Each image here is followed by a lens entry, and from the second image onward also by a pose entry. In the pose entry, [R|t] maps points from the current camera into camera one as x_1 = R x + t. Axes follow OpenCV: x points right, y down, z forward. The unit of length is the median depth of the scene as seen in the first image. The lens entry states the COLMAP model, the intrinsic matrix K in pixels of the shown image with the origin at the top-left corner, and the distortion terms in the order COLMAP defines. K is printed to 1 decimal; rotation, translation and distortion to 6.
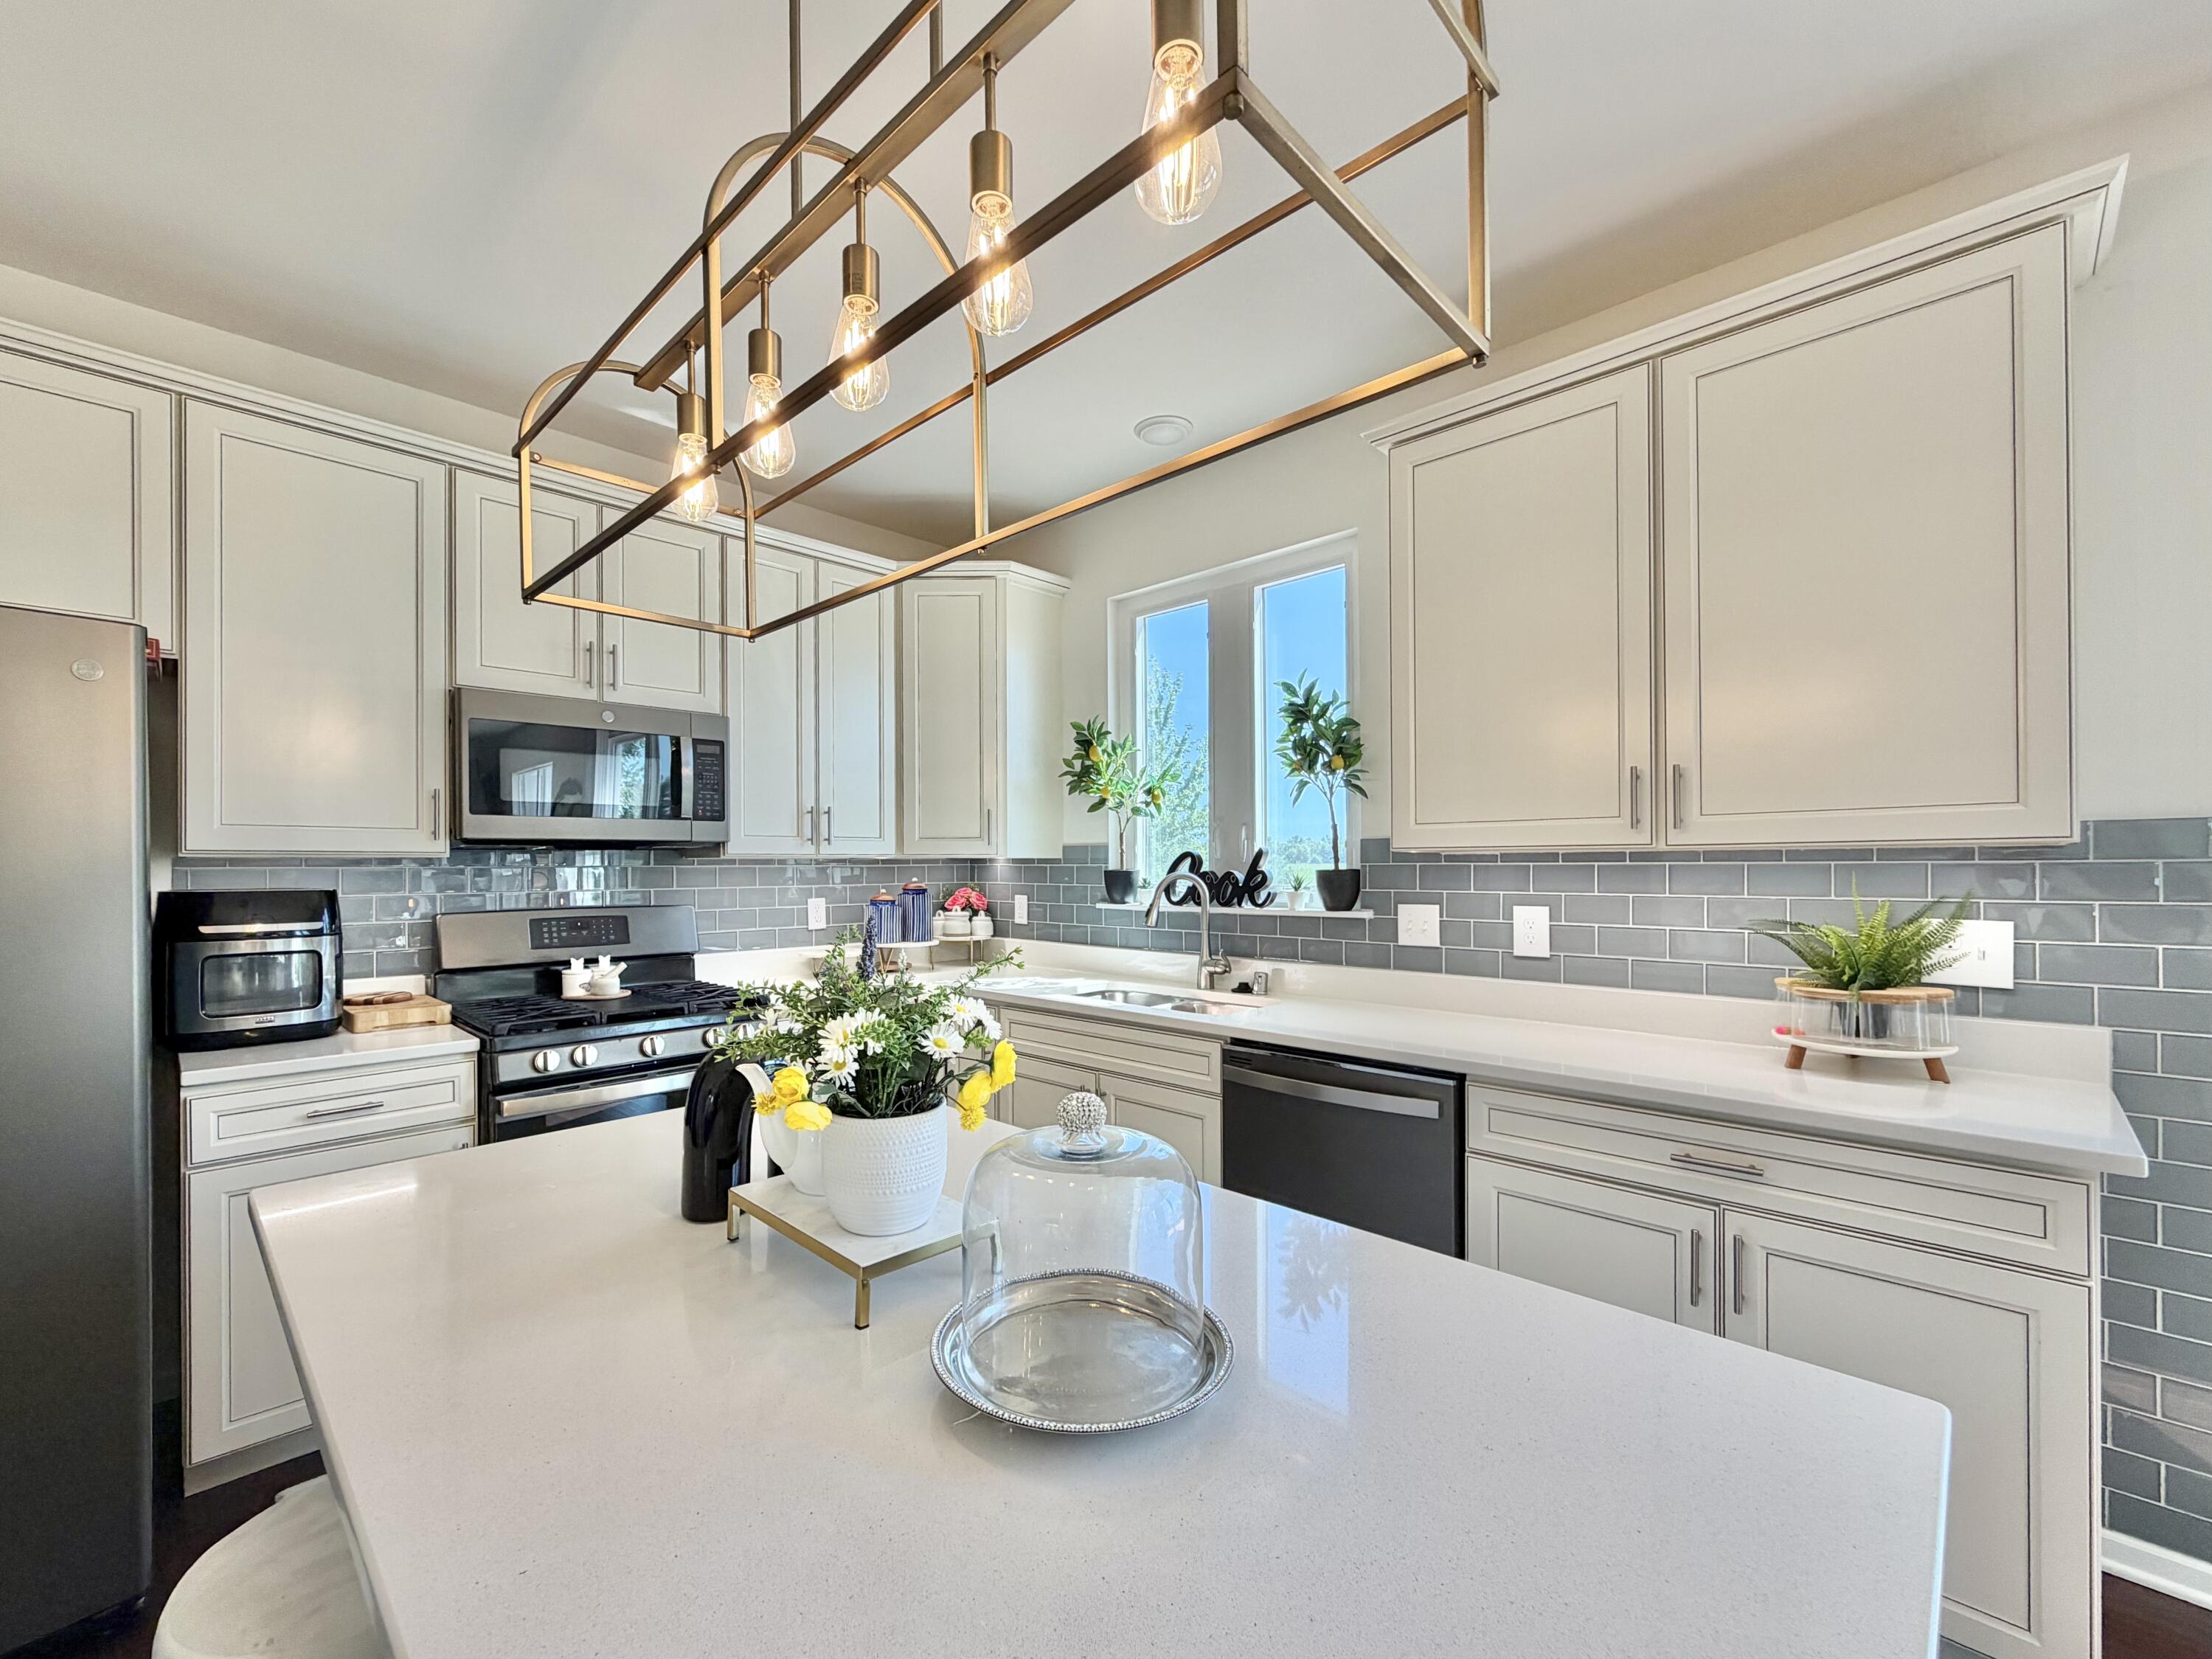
lens RADIAL K [[916.9, 0, 1053.3], [0, 916.9, 865.5], [0, 0, 1]] dist [0.000187, 0.000051]
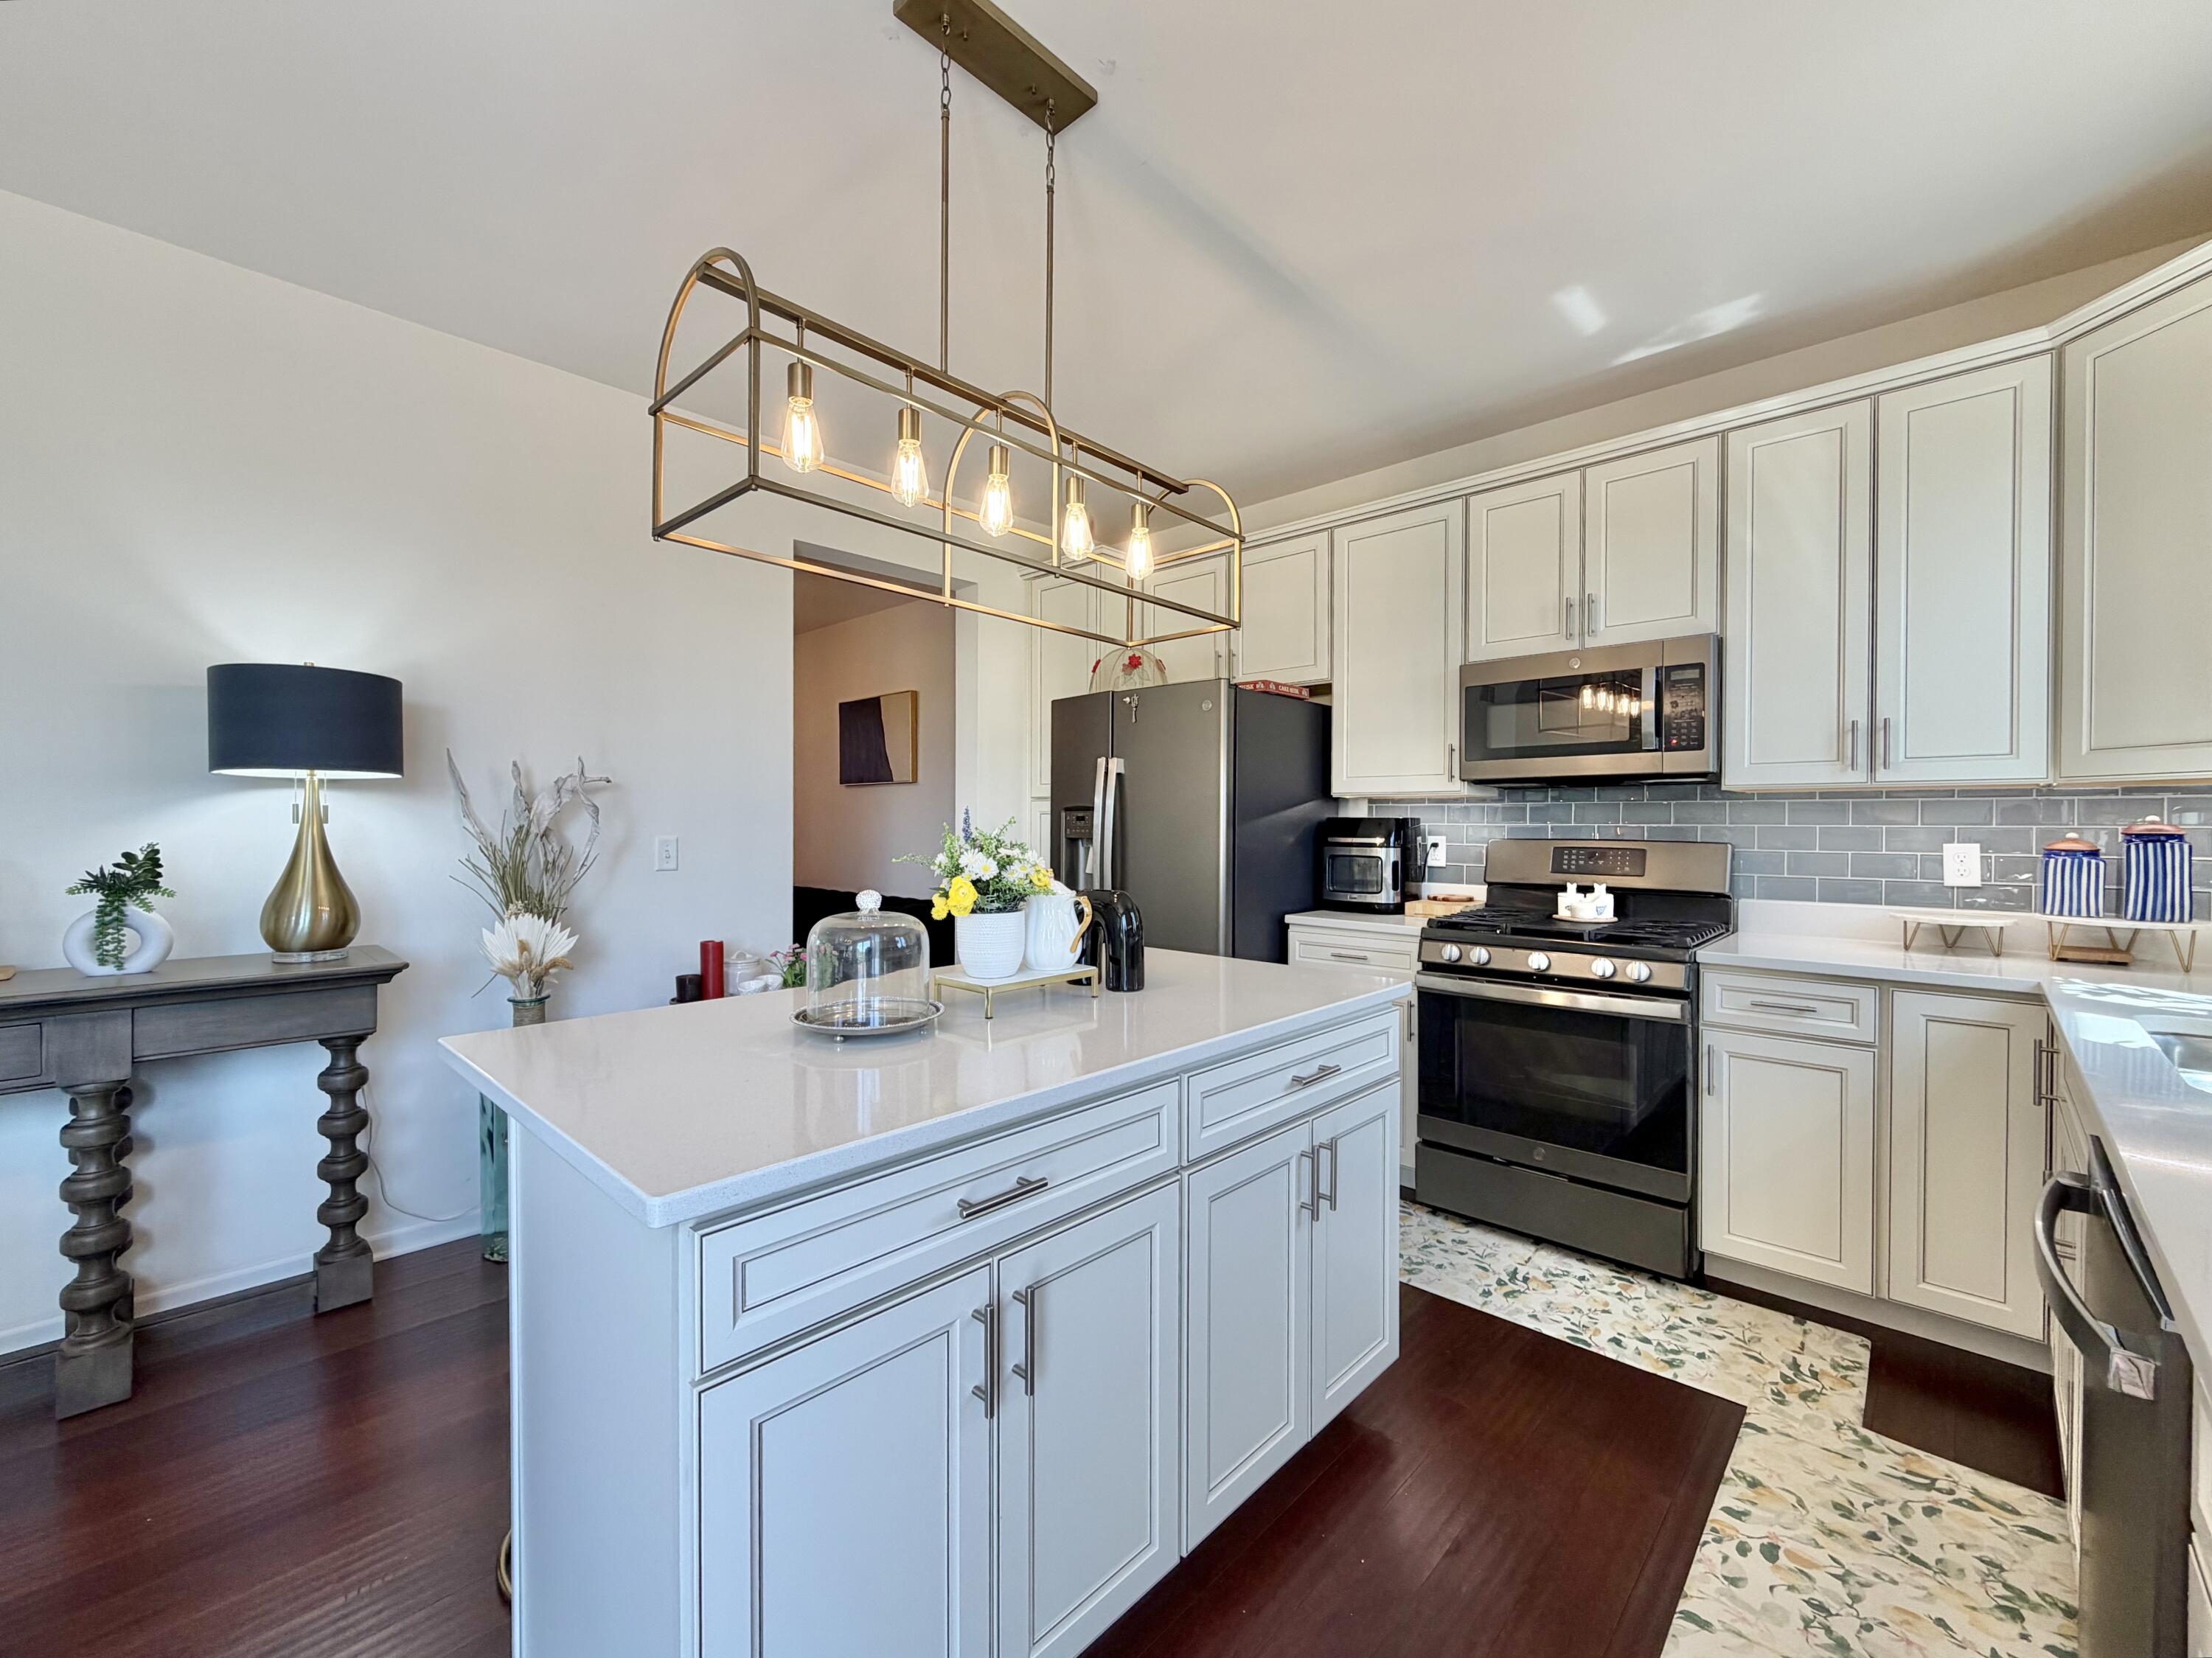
lens RADIAL K [[913.9, 0, 1084.1], [0, 913.9, 823.4], [0, 0, 1]] dist [-0.000267, -0.000092]
pose [[0.022909, 0.006207, -0.999718, 0.576583], [-0.003652, 0.999975, 0.006125, 0.023626], [0.999731, 0.003510, 0.022931, 0.384299]]
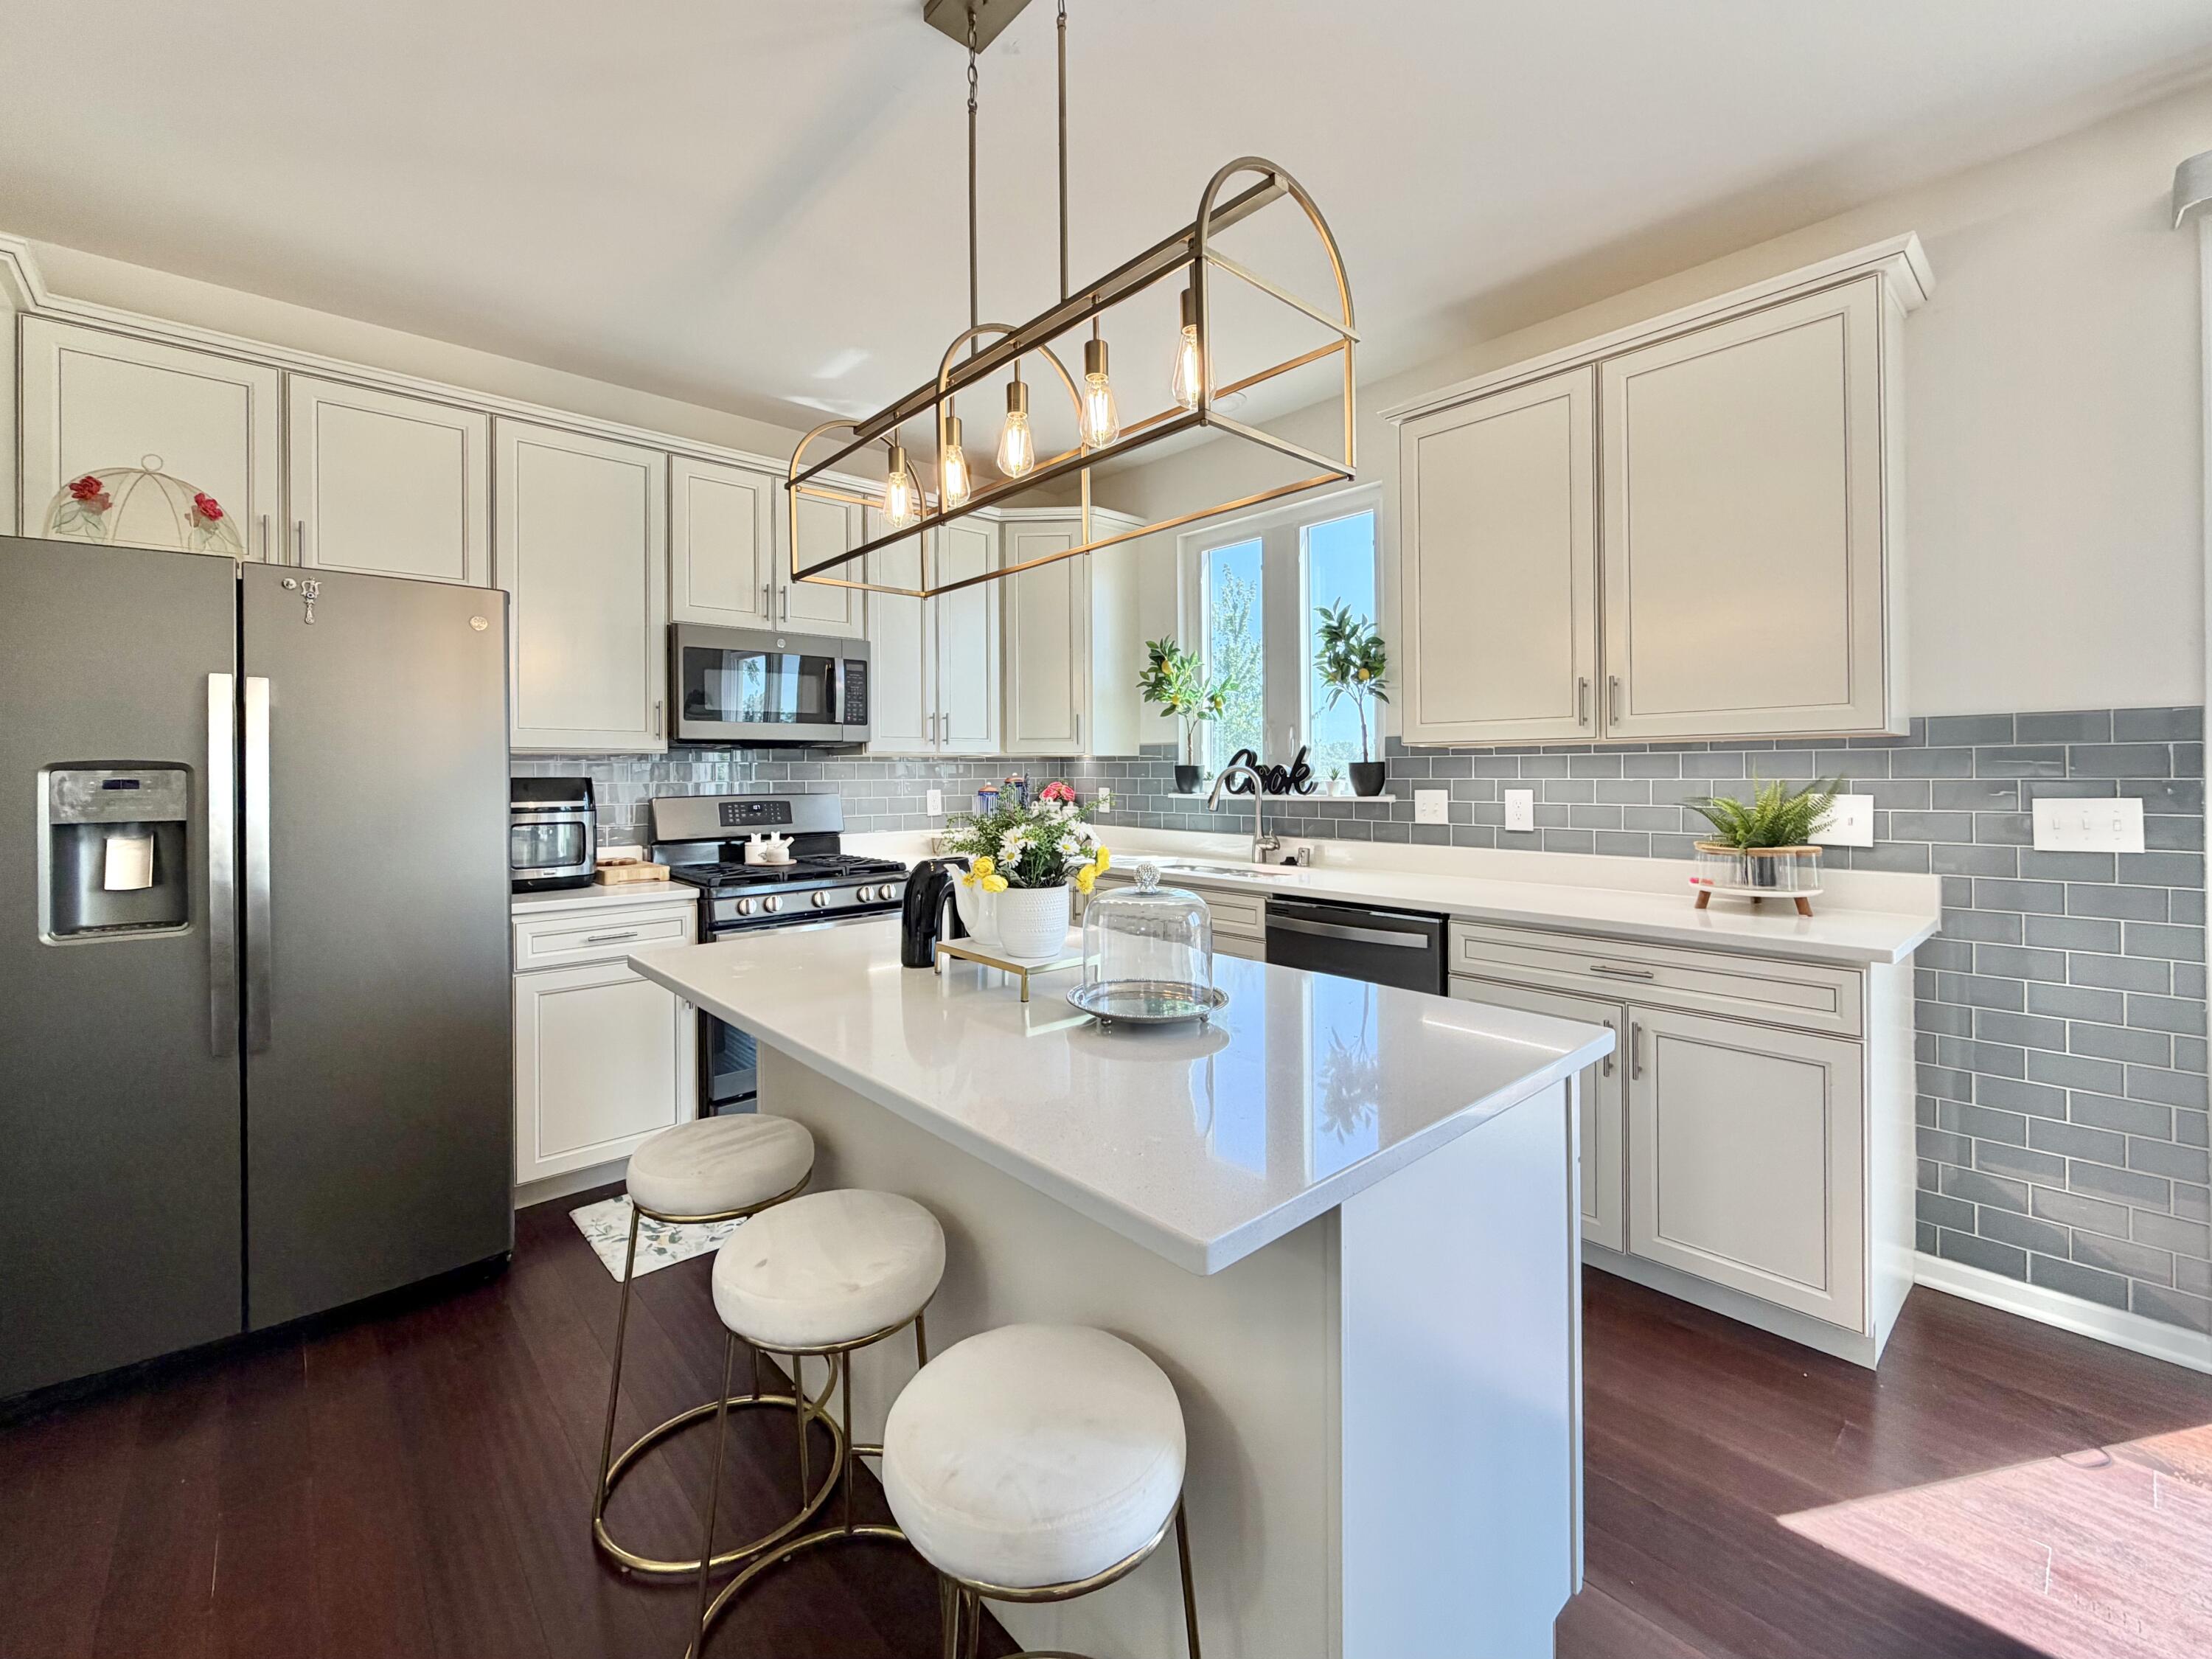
lens RADIAL K [[917.7, 0, 1076.3], [0, 917.7, 772.0], [0, 0, 1]] dist [-0.001359, -0.000267]
pose [[0.998157, -0.002347, -0.060634, 0.000370], [0.002330, 0.999997, -0.000341, 0.017472], [0.060635, 0.000199, 0.998160, -0.242179]]
